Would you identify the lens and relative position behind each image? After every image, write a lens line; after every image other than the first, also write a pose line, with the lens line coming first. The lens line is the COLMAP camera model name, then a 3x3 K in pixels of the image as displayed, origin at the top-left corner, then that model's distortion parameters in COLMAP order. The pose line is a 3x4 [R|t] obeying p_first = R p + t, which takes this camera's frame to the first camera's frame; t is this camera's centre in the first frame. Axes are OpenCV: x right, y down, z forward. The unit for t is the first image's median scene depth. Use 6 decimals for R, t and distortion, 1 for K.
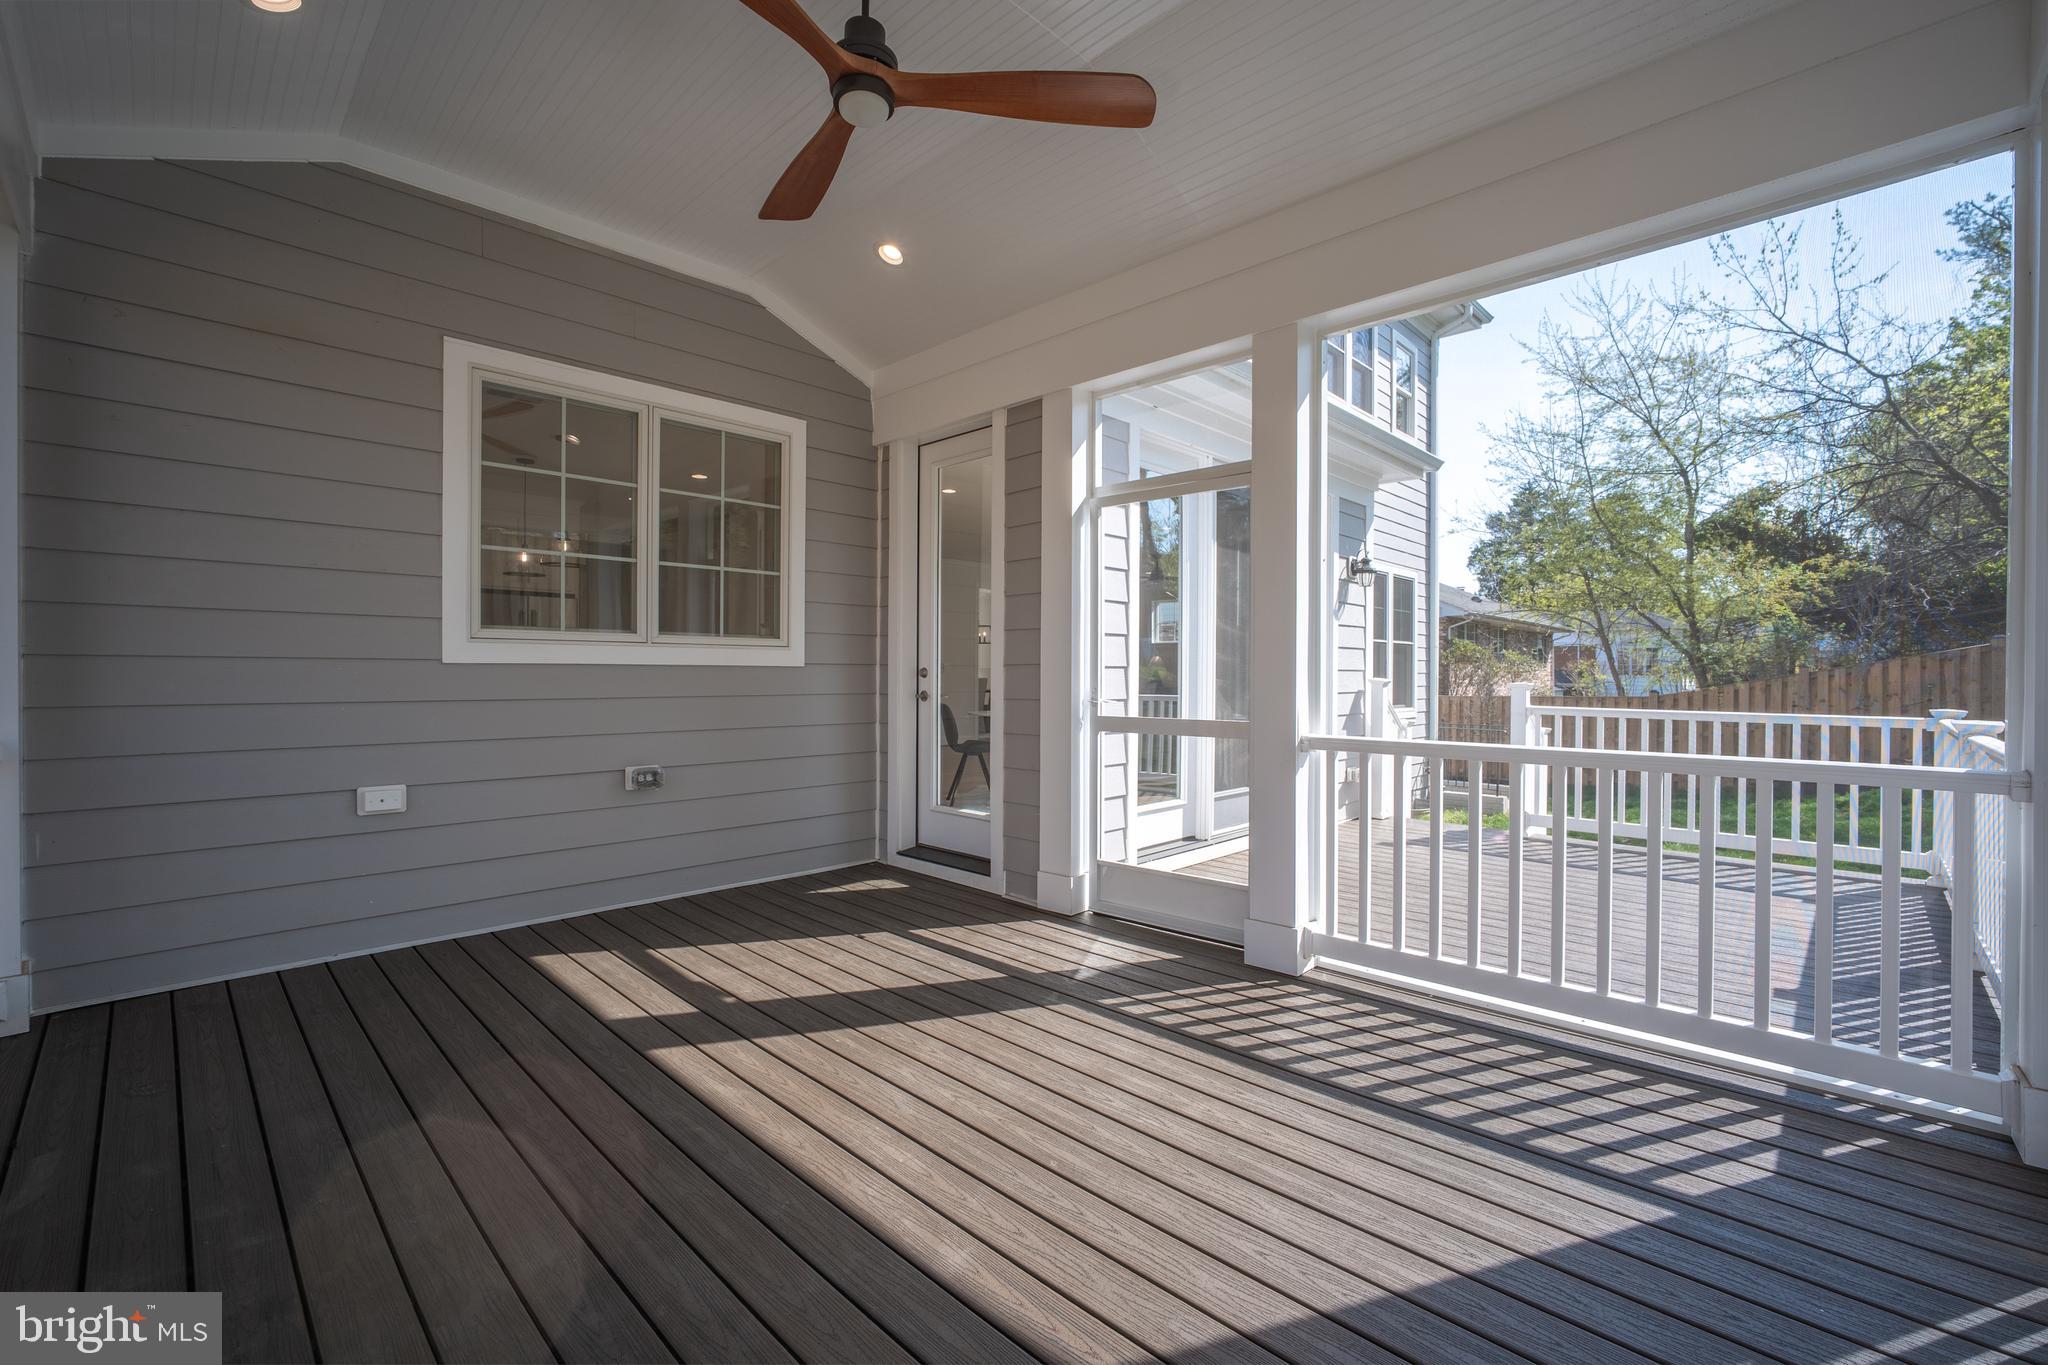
lens RADIAL K [[861.5, 0, 1024.0], [0, 861.5, 682.5], [0, 0, 1]] dist [-0.034050, 0.014230]
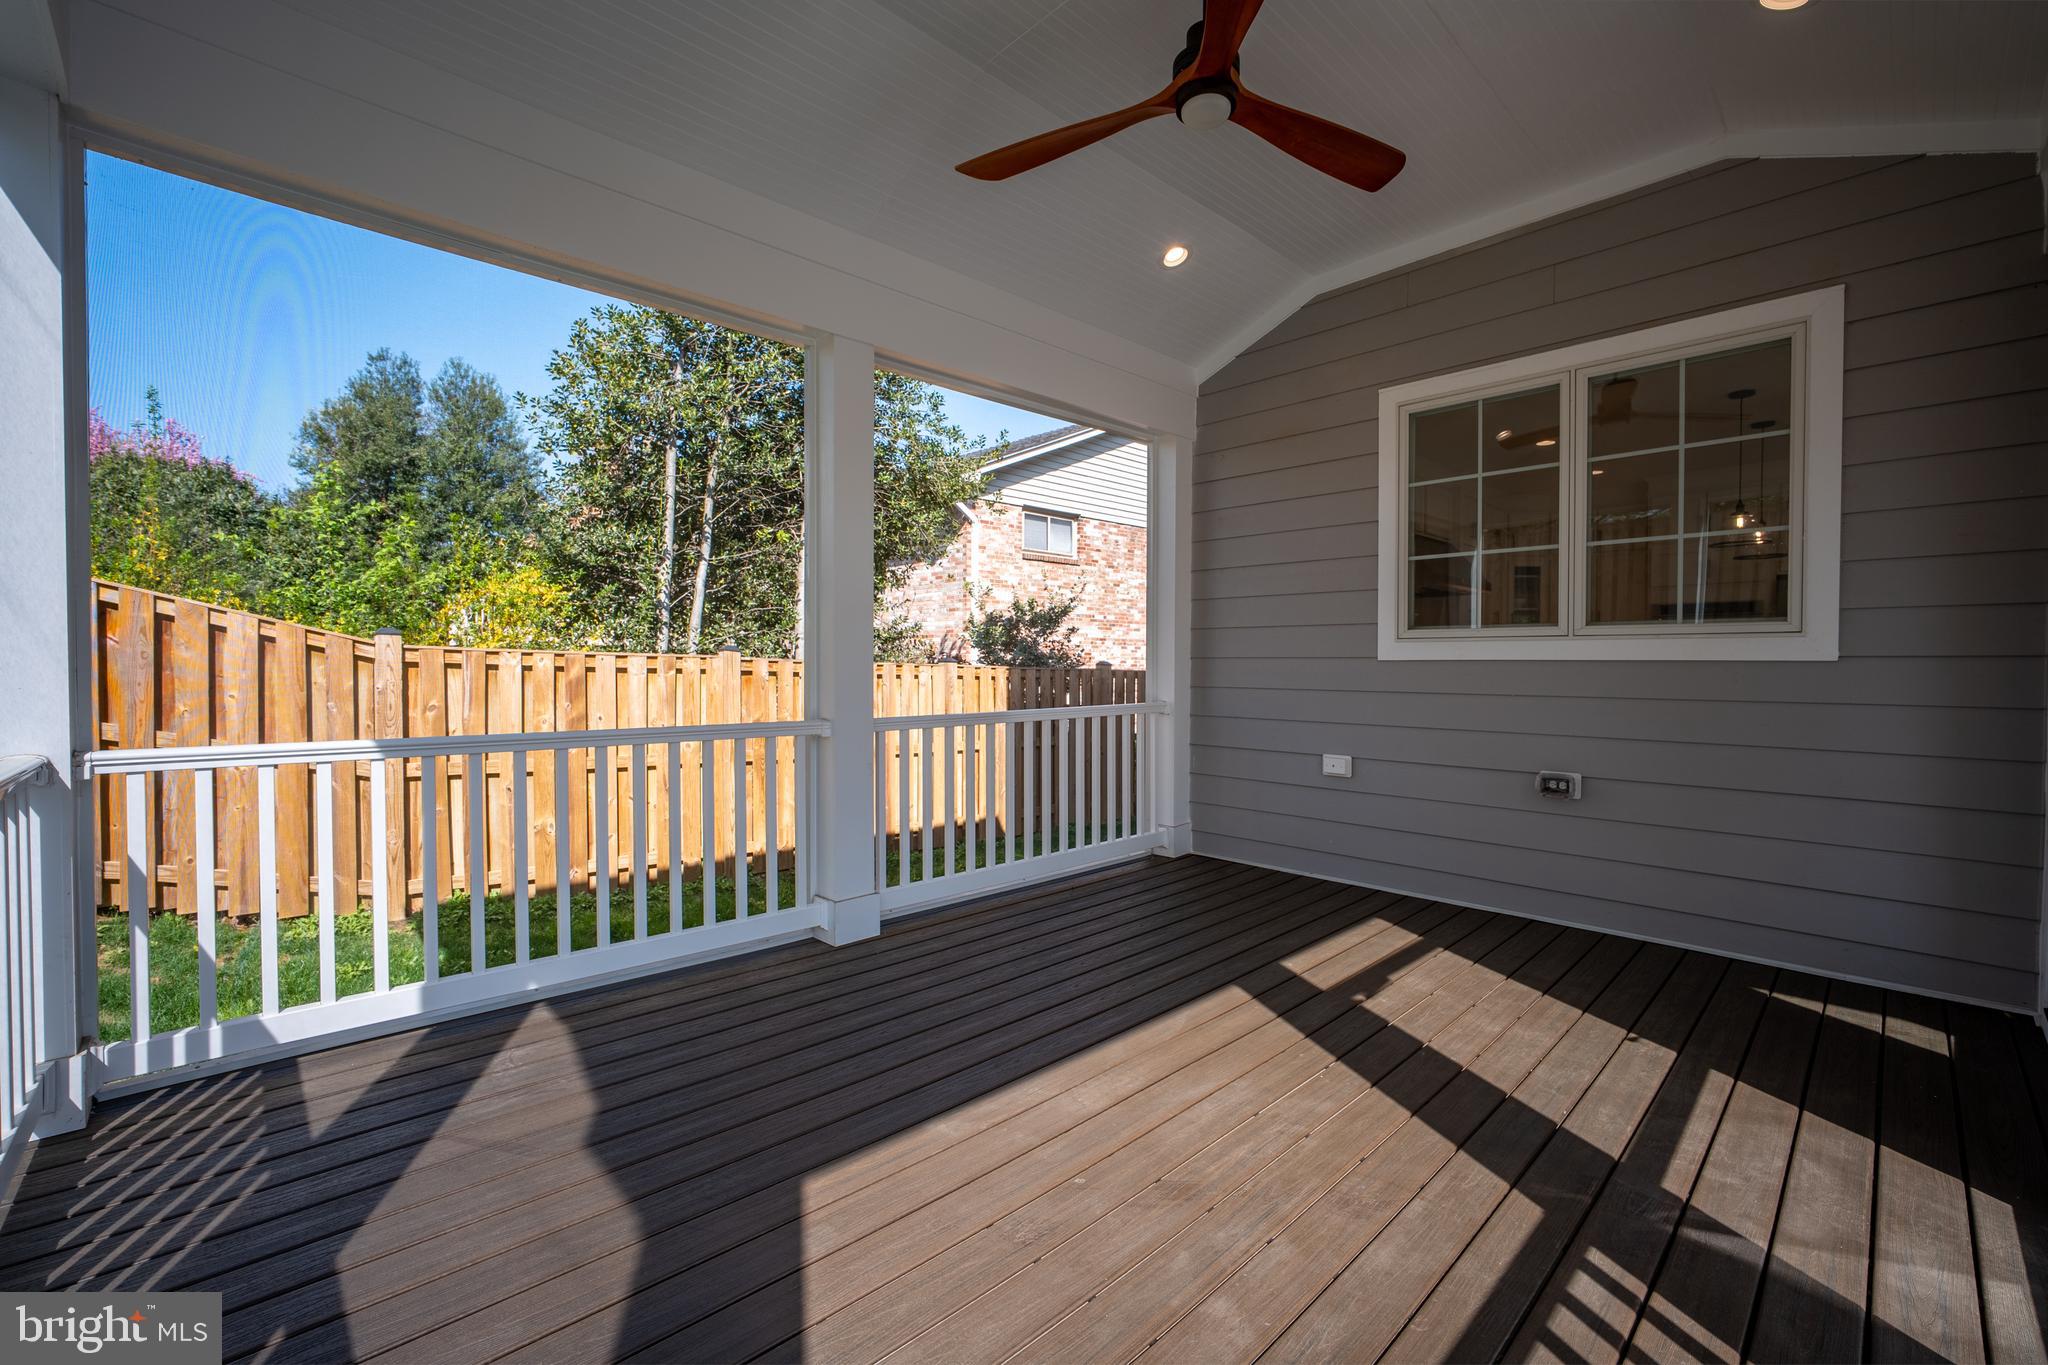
lens RADIAL K [[861.5, 0, 1024.0], [0, 861.5, 682.5], [0, 0, 1]] dist [-0.034050, 0.014230]
pose [[-0.031960, 0.021822, -0.999251, 0.644328], [-0.012384, 0.999676, 0.022227, -0.014022], [0.999412, 0.013085, -0.031679, 0.622840]]
